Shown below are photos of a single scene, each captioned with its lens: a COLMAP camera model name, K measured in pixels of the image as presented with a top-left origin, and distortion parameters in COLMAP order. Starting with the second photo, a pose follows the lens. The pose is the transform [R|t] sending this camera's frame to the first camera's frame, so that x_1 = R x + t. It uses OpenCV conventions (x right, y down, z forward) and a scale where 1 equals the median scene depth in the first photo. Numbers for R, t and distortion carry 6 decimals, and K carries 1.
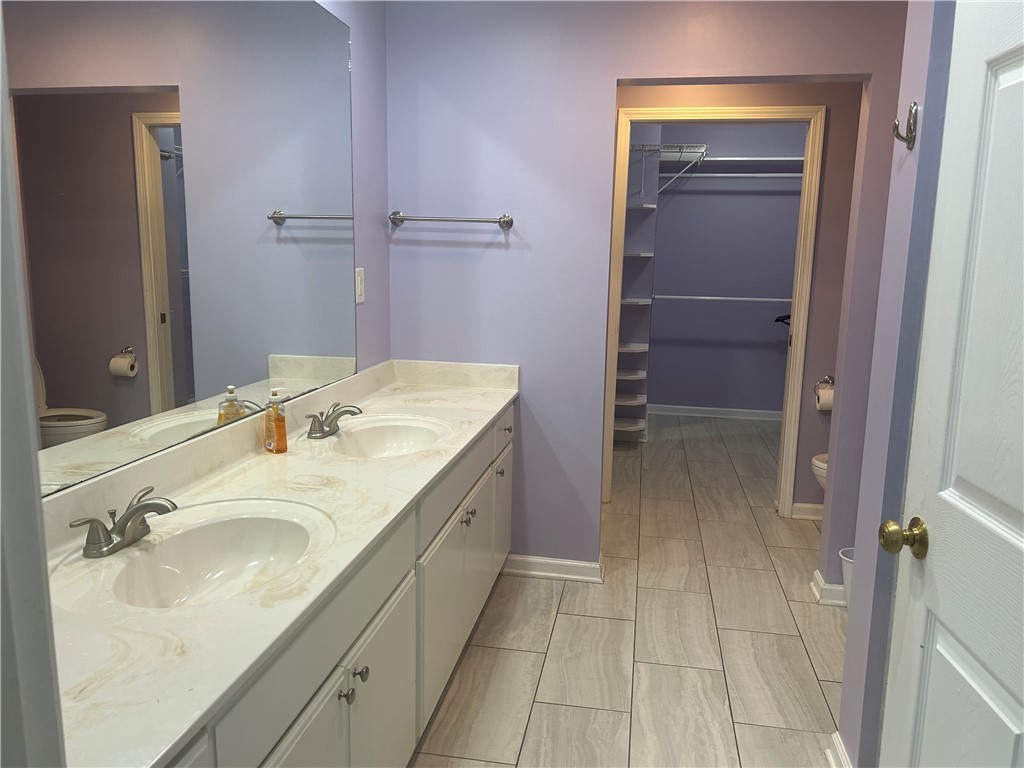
lens RADIAL K [[764.7, 0, 512.4], [0, 764.7, 382.3], [0, 0, 1]] dist [0.020214, -0.036877]
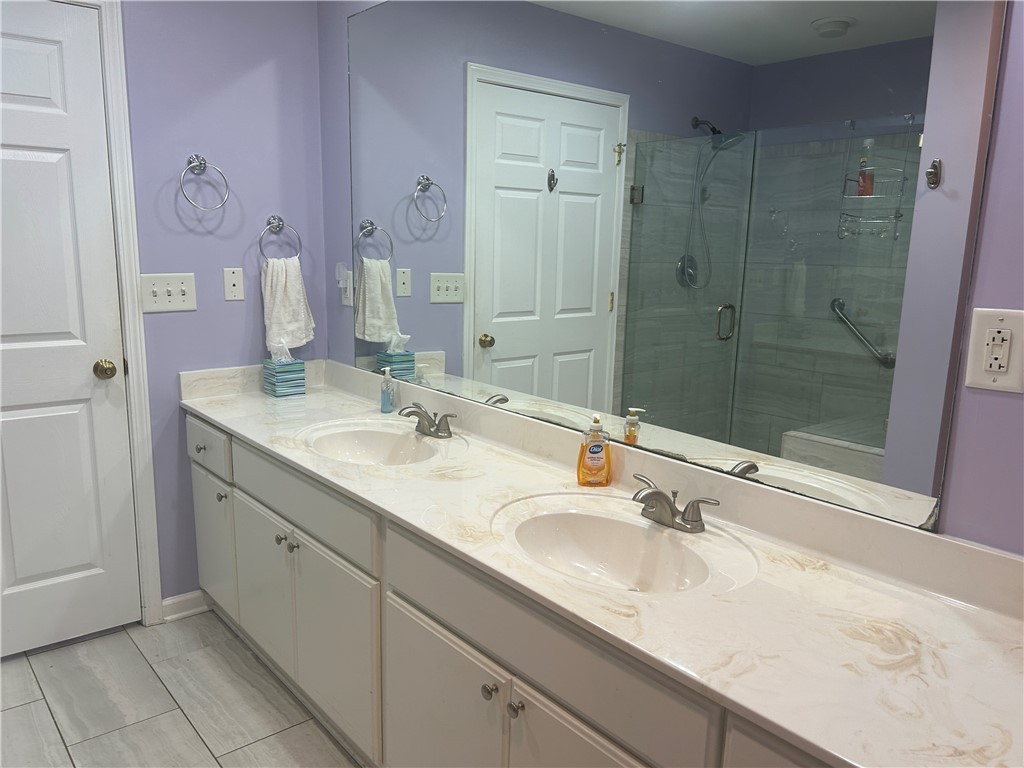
lens RADIAL K [[764.7, 0, 511.9], [0, 764.7, 386.0], [0, 0, 1]] dist [0.020214, -0.036877]
pose [[-0.635394, 0.104671, -0.765061, 0.458405], [-0.170738, 0.947204, 0.271391, -0.269161], [0.753076, 0.303065, -0.583976, 1.620948]]
